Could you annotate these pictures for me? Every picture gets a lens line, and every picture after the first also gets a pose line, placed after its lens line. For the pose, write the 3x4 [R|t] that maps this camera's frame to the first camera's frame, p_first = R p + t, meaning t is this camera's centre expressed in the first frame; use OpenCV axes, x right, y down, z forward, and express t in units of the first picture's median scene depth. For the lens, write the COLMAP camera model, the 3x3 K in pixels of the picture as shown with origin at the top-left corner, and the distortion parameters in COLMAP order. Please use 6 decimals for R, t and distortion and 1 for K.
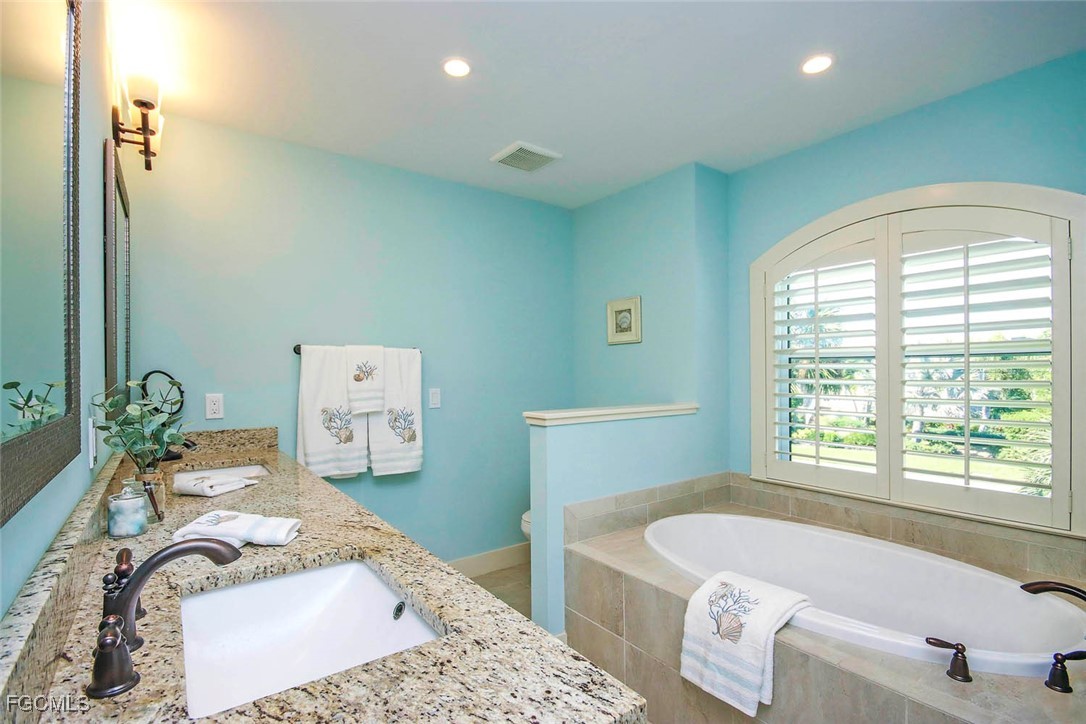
lens RADIAL K [[502.4, 0, 531.6], [0, 502.4, 371.2], [0, 0, 1]] dist [0.007194, -0.001056]
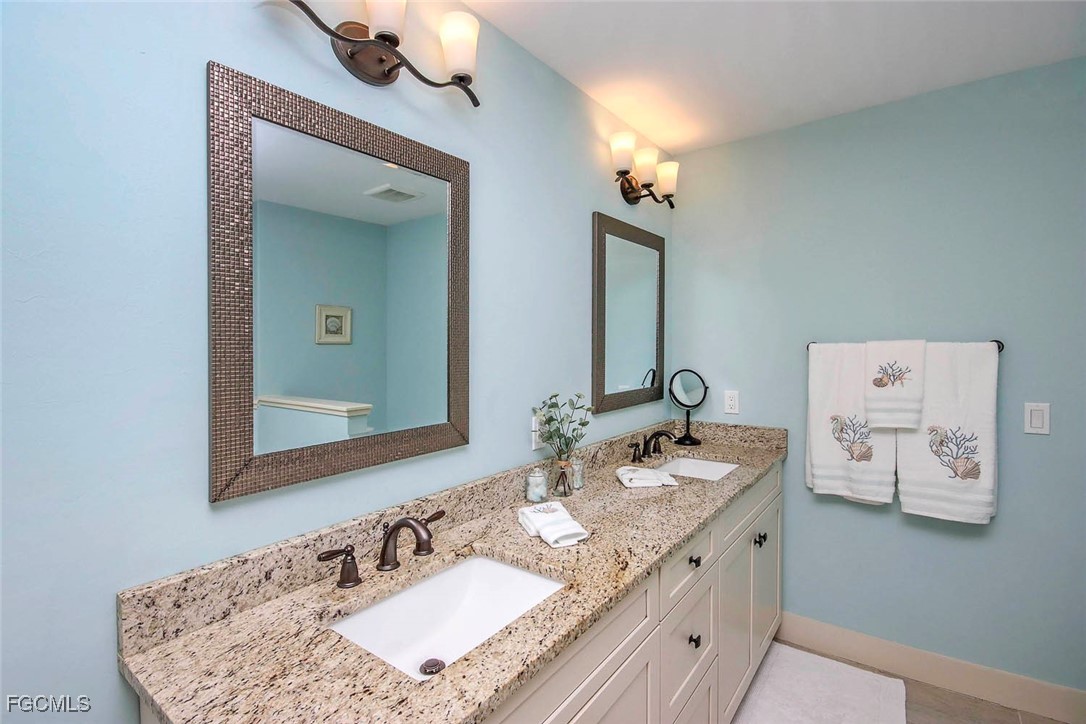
lens RADIAL K [[502.4, 0, 540.3], [0, 502.4, 351.3], [0, 0, 1]] dist [0.007194, -0.001056]
pose [[0.294994, 0.009478, -0.955452, 0.266719], [0.016495, 0.999751, 0.015010, -0.058796], [0.955357, -0.020188, 0.294764, 0.259726]]
